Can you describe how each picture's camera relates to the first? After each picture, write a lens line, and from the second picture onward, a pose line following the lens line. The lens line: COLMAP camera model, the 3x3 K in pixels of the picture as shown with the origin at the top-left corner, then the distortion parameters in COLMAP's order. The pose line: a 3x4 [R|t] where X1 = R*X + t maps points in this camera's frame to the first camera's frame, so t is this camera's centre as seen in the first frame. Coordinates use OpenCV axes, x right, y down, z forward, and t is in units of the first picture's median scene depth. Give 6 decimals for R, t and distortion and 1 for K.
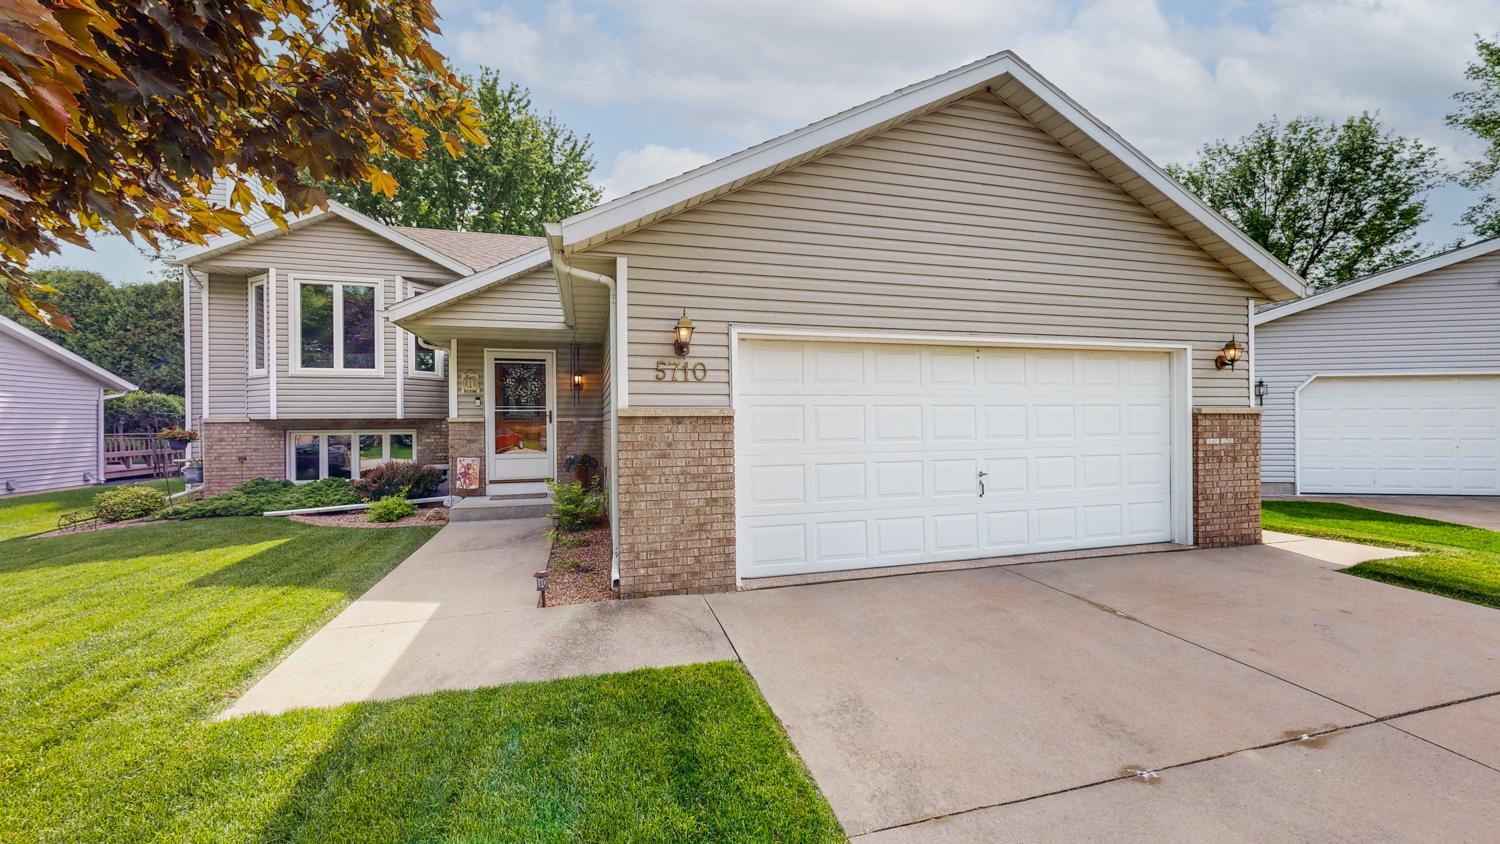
lens RADIAL K [[570.0, 0, 750.0], [0, 570.0, 422.0], [0, 0, 1]] dist [0.009972, -0.000004]
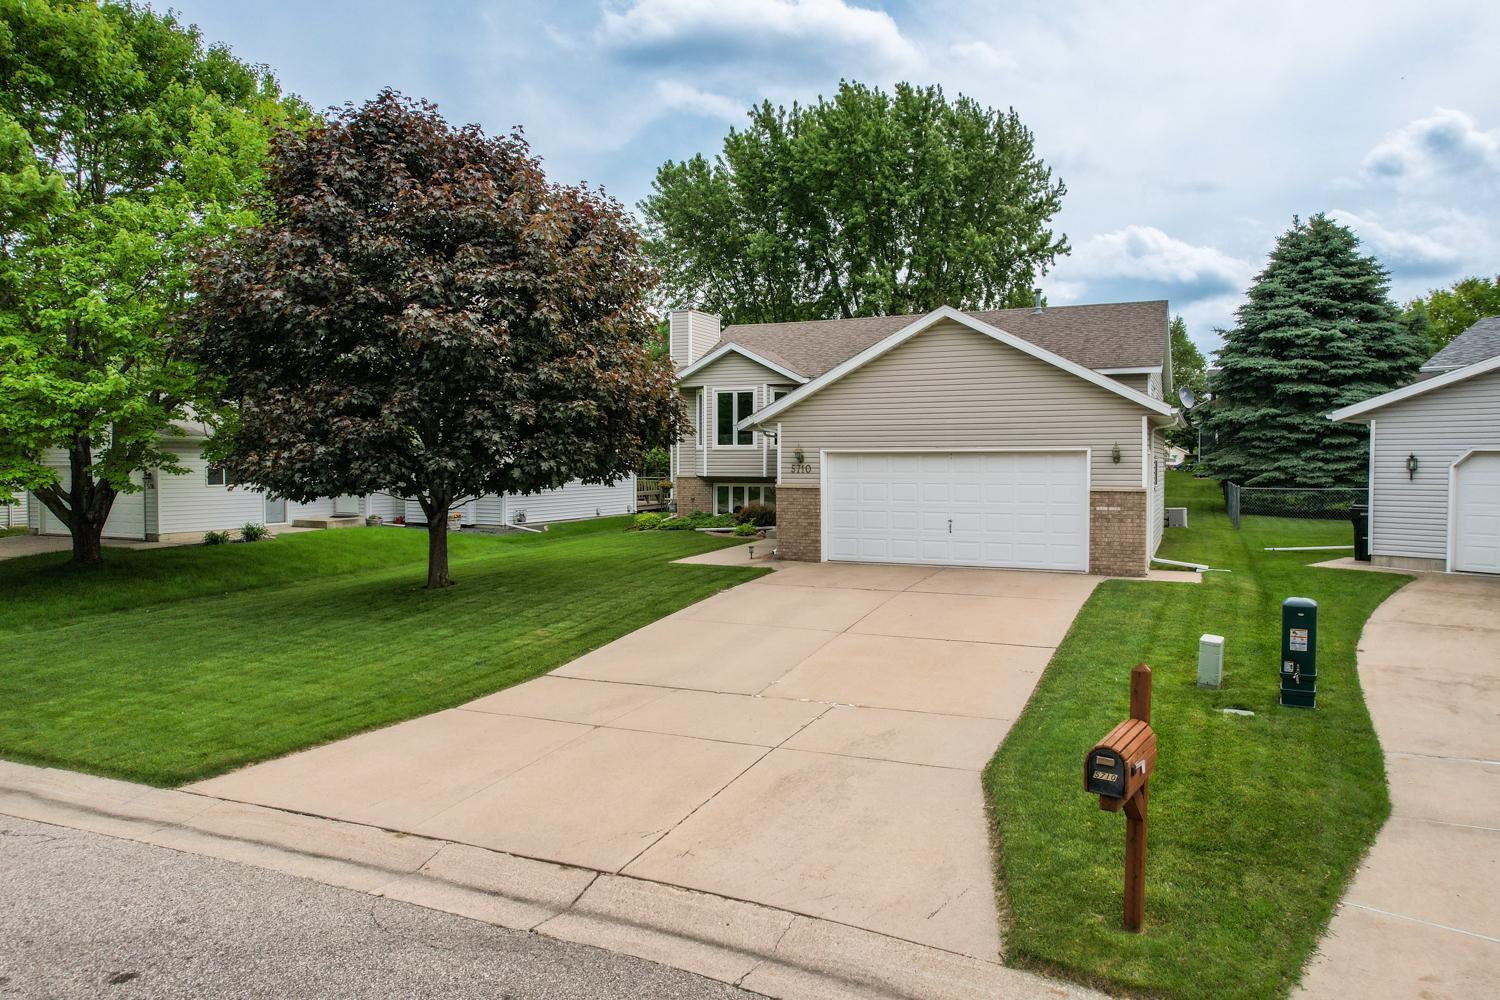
lens RADIAL K [[1000.5, 0, 747.2], [0, 1000.5, 484.8], [0, 0, 1]] dist [-0.076335, 0.069303]
pose [[0.747984, 0.023657, -0.663295, 1.700014], [-0.002115, 0.999444, 0.033261, -0.110783], [0.663713, -0.023476, 0.747619, -1.562118]]
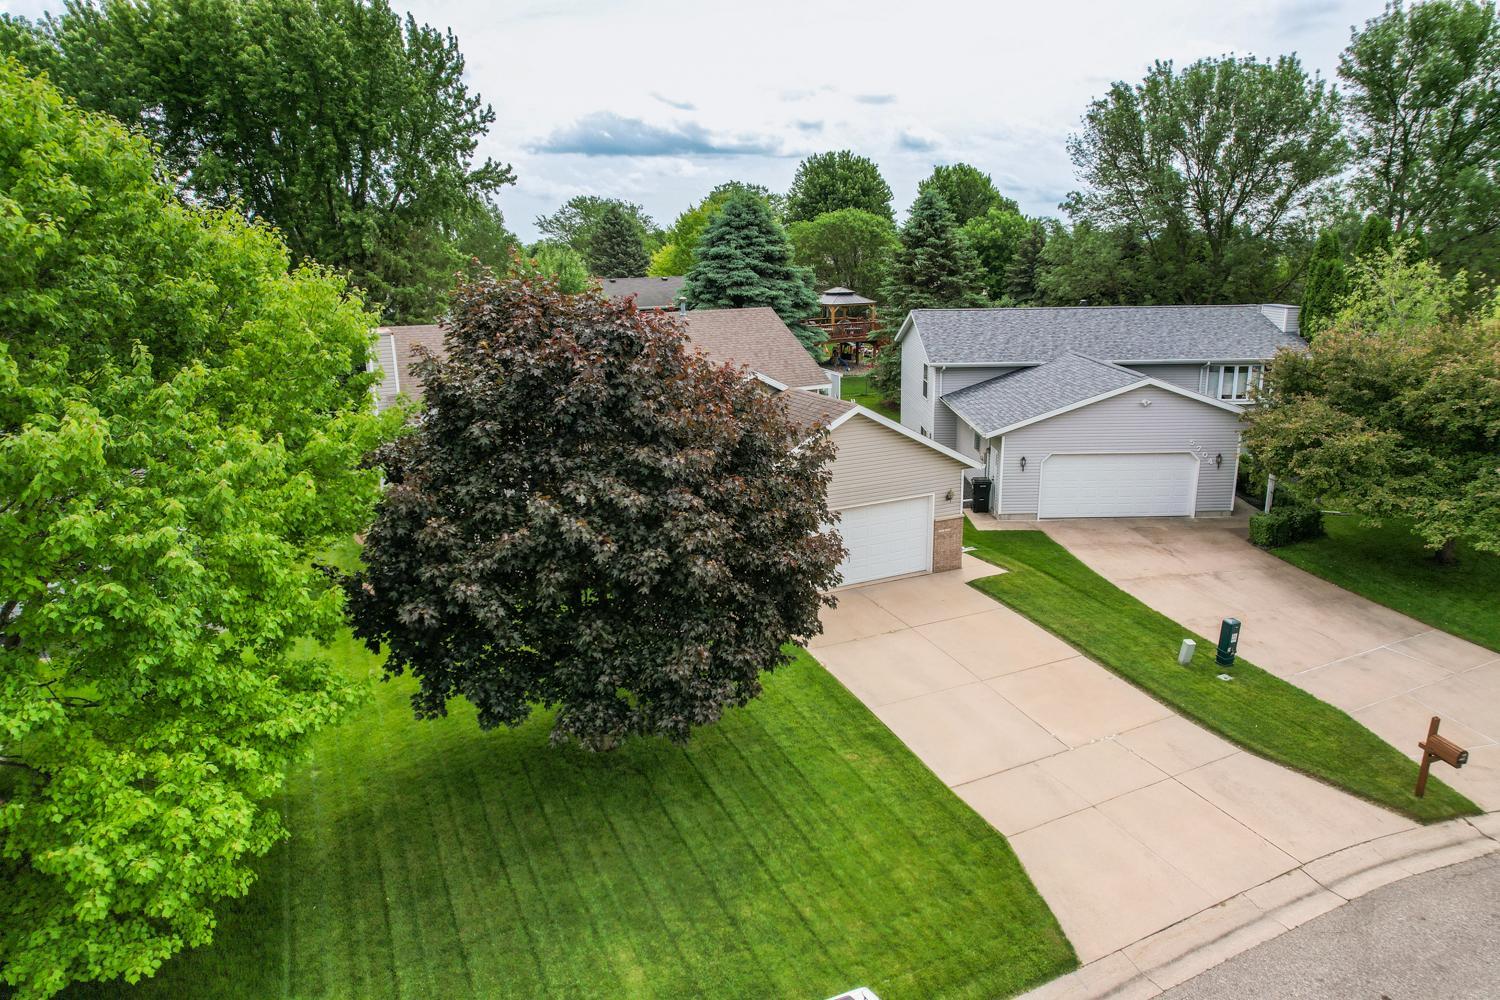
lens RADIAL K [[990.5, 0, 793.8], [0, 990.5, 505.0], [0, 0, 1]] dist [-0.043450, 0.066447]
pose [[0.984094, -0.051115, 0.170134, -0.504581], [0.005083, 0.965421, 0.260647, -1.075733], [-0.177574, -0.255637, 0.950325, -2.641696]]
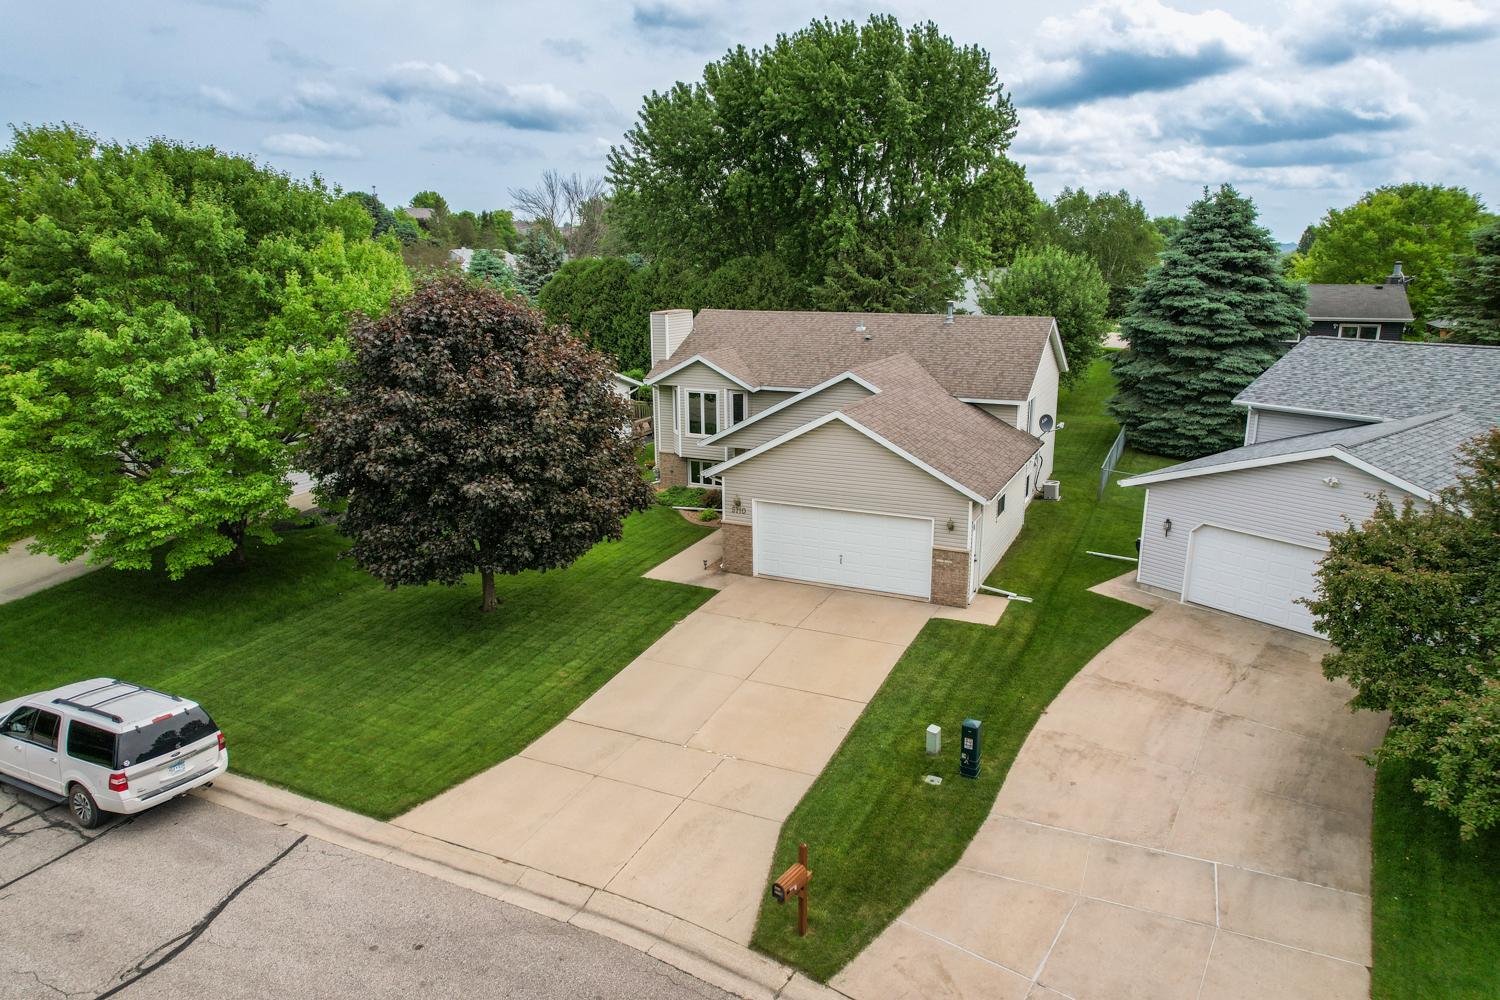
lens RADIAL K [[983.3, 0, 710.0], [0, 983.3, 502.8], [0, 0, 1]] dist [-0.049527, 0.002246]
pose [[0.718504, 0.166957, -0.675187, 2.487775], [0.016405, 0.966423, 0.256431, -1.105148], [0.695330, -0.195323, 0.691640, -2.117195]]
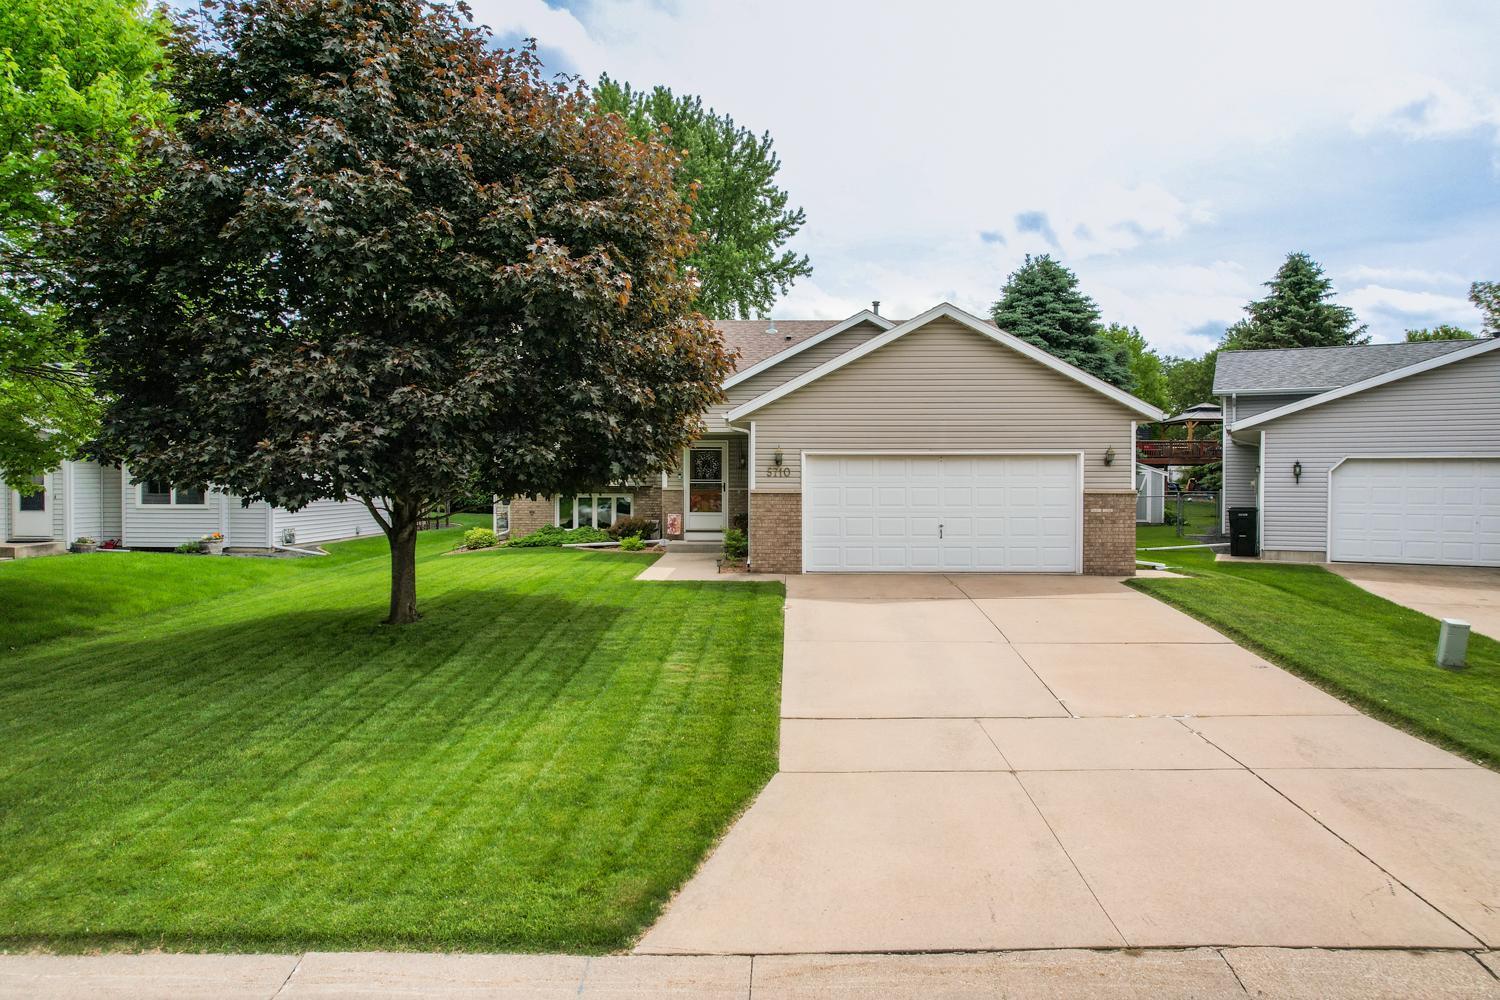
lens RADIAL K [[1000.5, 0, 747.2], [0, 1000.5, 484.8], [0, 0, 1]] dist [-0.076335, 0.069303]
pose [[0.947895, 0.010285, -0.318416, 0.672216], [-0.007434, 0.999921, 0.010167, -0.055031], [0.318495, -0.007270, 0.947897, -1.819020]]
